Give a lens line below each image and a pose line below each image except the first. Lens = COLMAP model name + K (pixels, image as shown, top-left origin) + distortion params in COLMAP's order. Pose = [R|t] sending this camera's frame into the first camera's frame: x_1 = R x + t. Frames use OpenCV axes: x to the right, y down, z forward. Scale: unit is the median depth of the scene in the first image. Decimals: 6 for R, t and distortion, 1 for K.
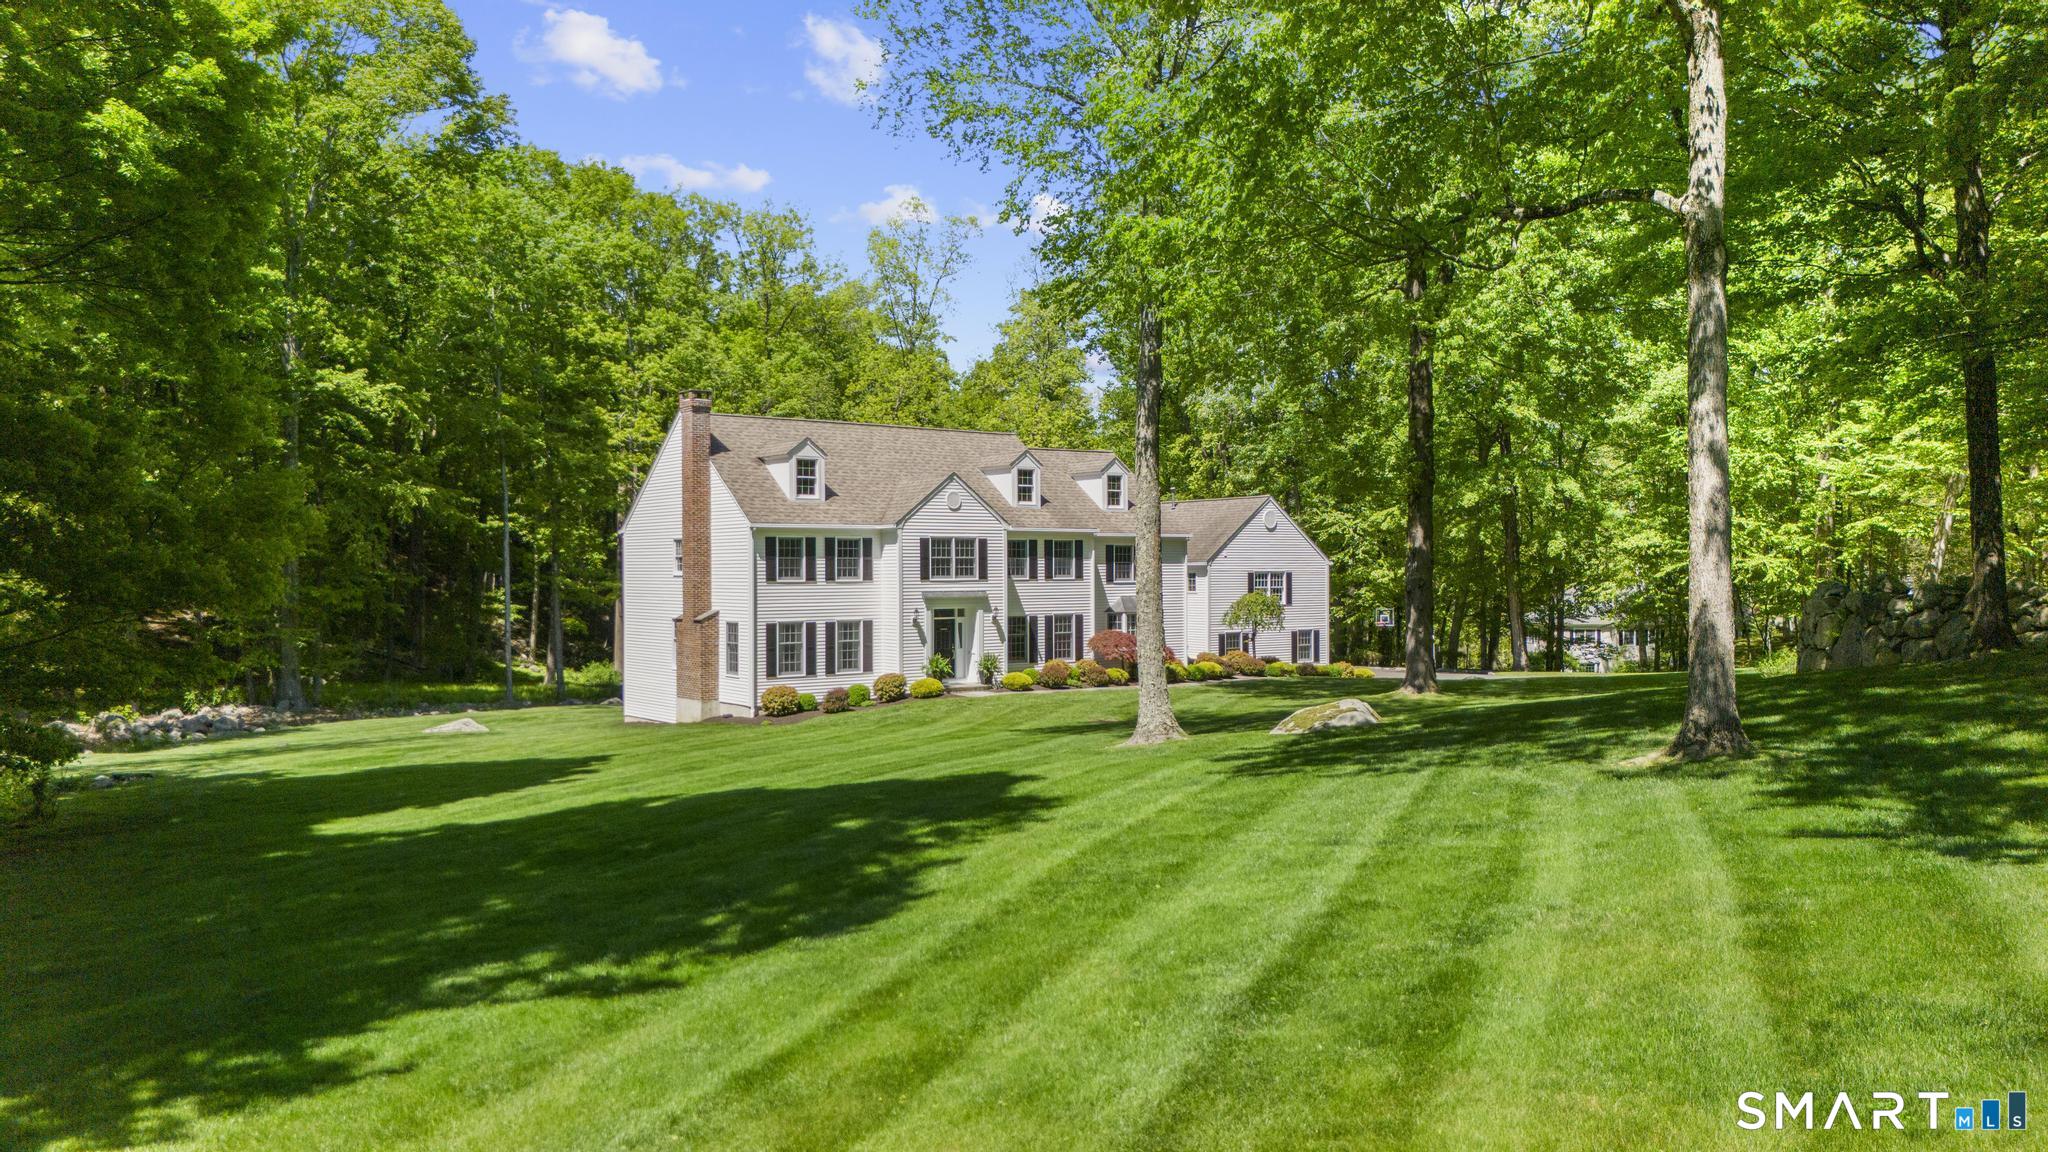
lens RADIAL K [[1519.5, 0, 1022.1], [0, 1519.5, 583.1], [0, 0, 1]] dist [0.058896, -0.047403]
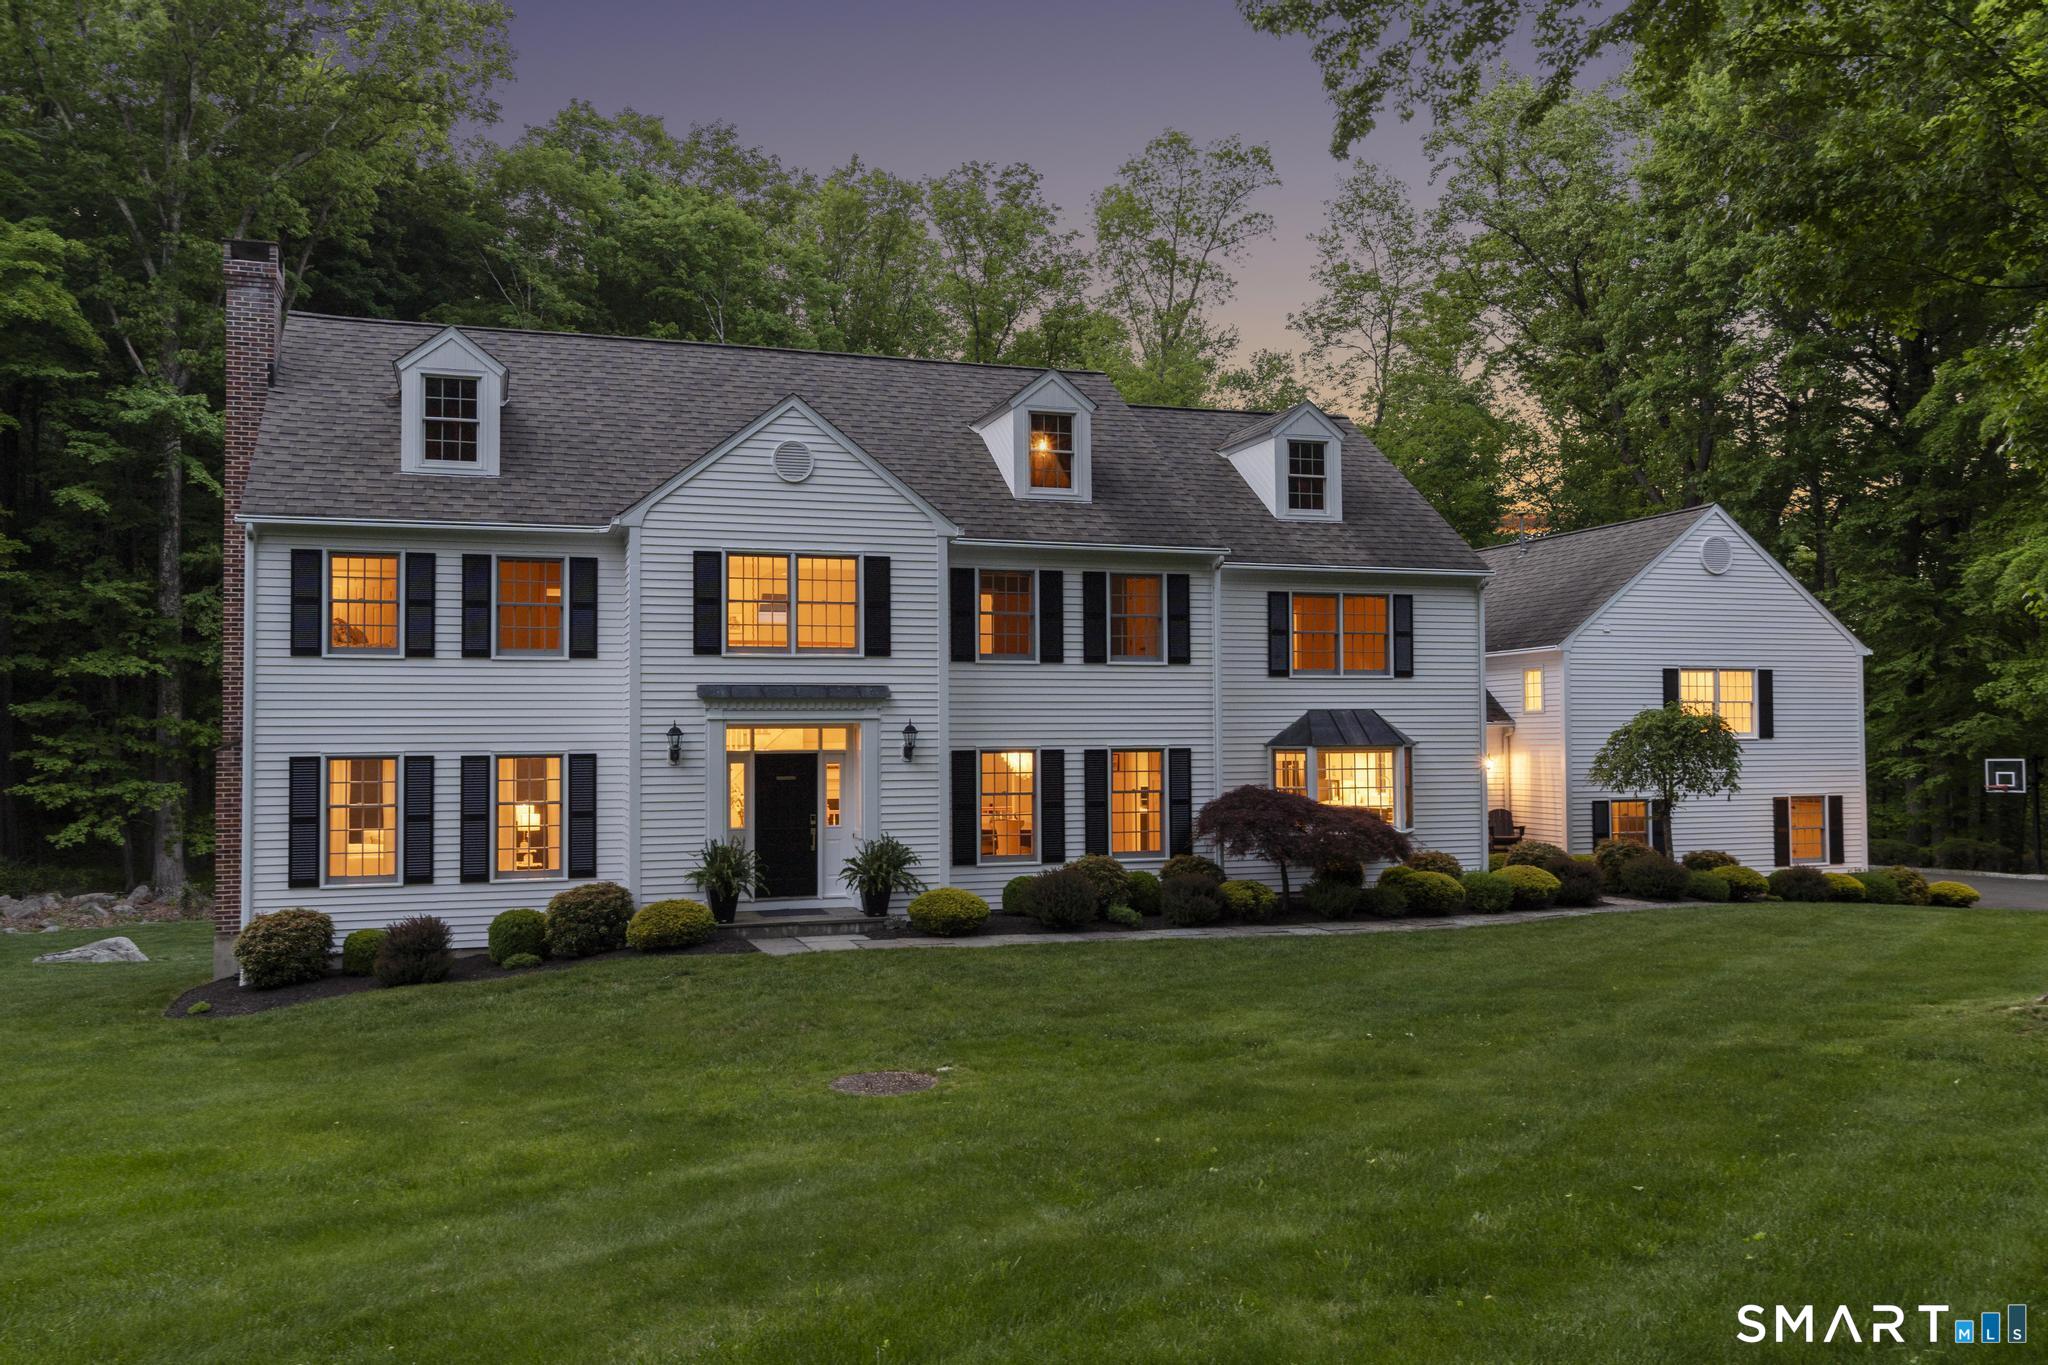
lens RADIAL K [[1629.6, 0, 1025.7], [0, 1629.6, 671.2], [0, 0, 1]] dist [-0.016705, 0.012974]
pose [[0.951665, -0.011911, -0.306906, 0.139368], [-0.002335, 0.998938, -0.046008, 0.020423], [0.307128, 0.044501, 0.950627, 0.567035]]
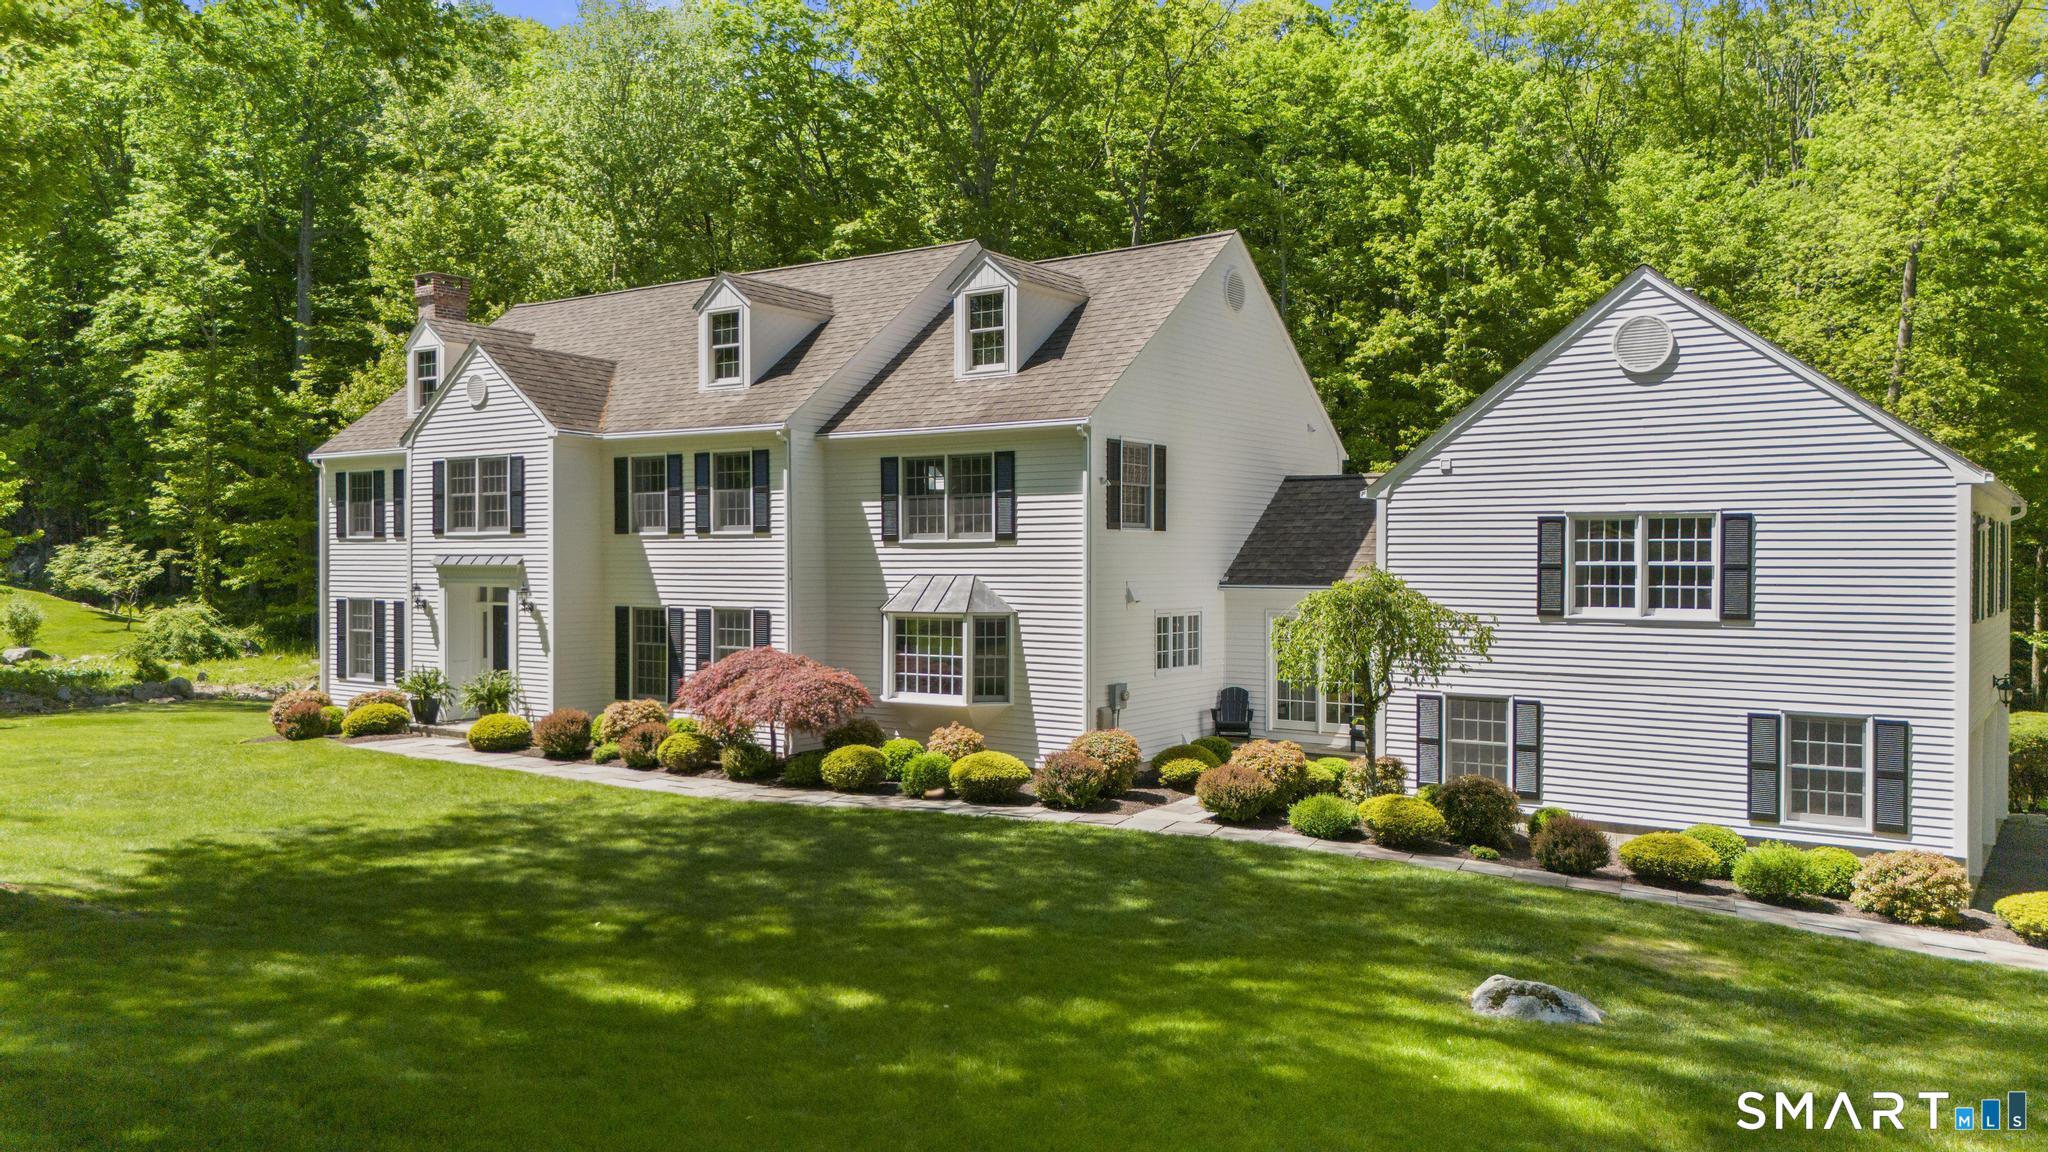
lens RADIAL K [[1519.5, 0, 1019.7], [0, 1519.5, 568.1], [0, 0, 1]] dist [0.058896, -0.047403]
pose [[0.317122, 0.019528, -0.948184, 0.511782], [-0.006897, 0.999809, 0.018285, -0.001437], [0.948360, 0.000741, 0.317196, 0.948597]]
